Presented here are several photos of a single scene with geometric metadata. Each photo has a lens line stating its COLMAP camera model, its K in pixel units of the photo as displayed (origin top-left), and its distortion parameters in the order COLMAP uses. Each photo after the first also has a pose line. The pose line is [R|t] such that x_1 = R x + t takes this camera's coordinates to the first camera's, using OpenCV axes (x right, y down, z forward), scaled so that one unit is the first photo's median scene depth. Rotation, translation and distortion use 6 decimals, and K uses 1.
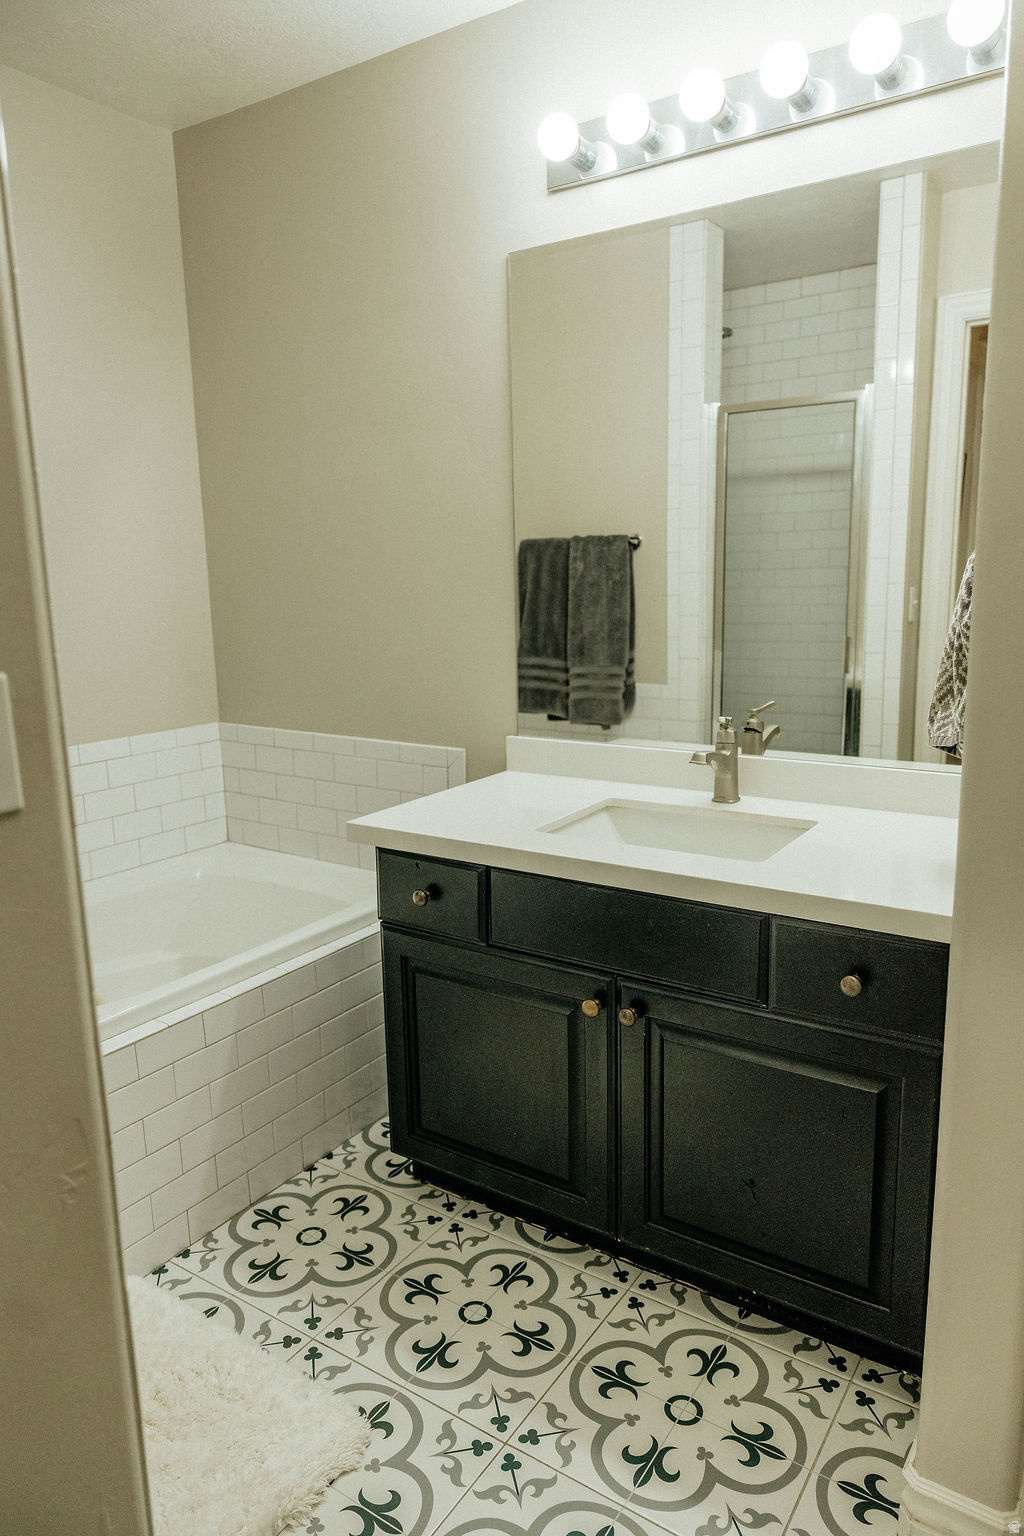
lens RADIAL K [[1031.6, 0, 520.2], [0, 1031.6, 764.4], [0, 0, 1]] dist [-0.003325, 0.007449]
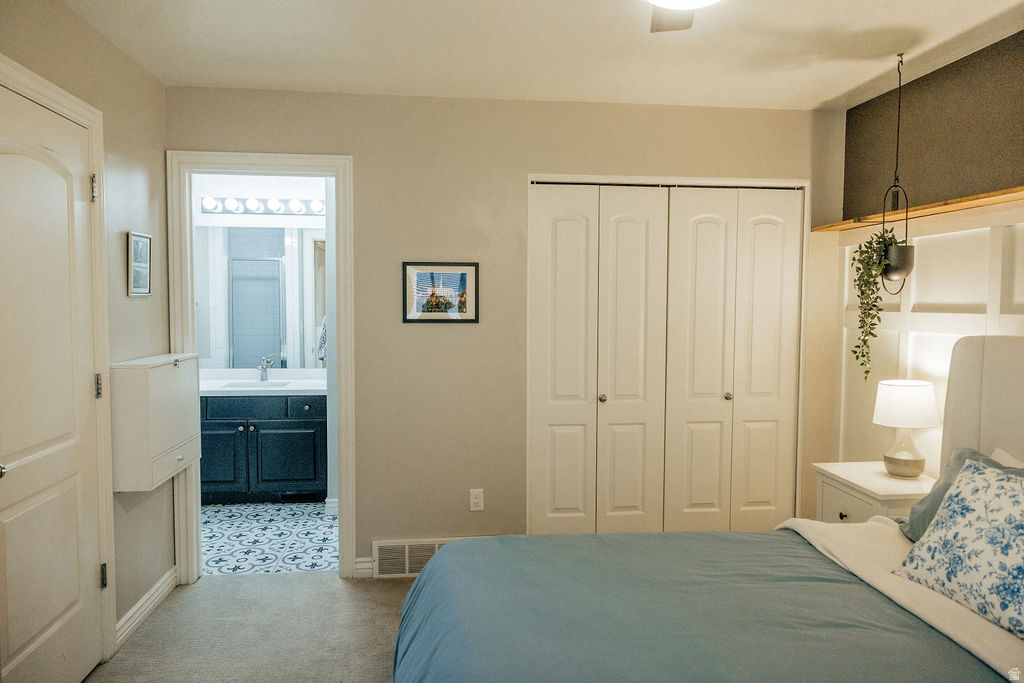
lens RADIAL K [[687.7, 0, 512.2], [0, 687.7, 336.4], [0, 0, 1]] dist [-0.003325, 0.007449]
pose [[0.769223, -0.014233, 0.638822, -0.759227], [0.104243, 0.989153, -0.103483, 0.249652], [-0.630420, 0.146194, 0.762363, -1.610408]]
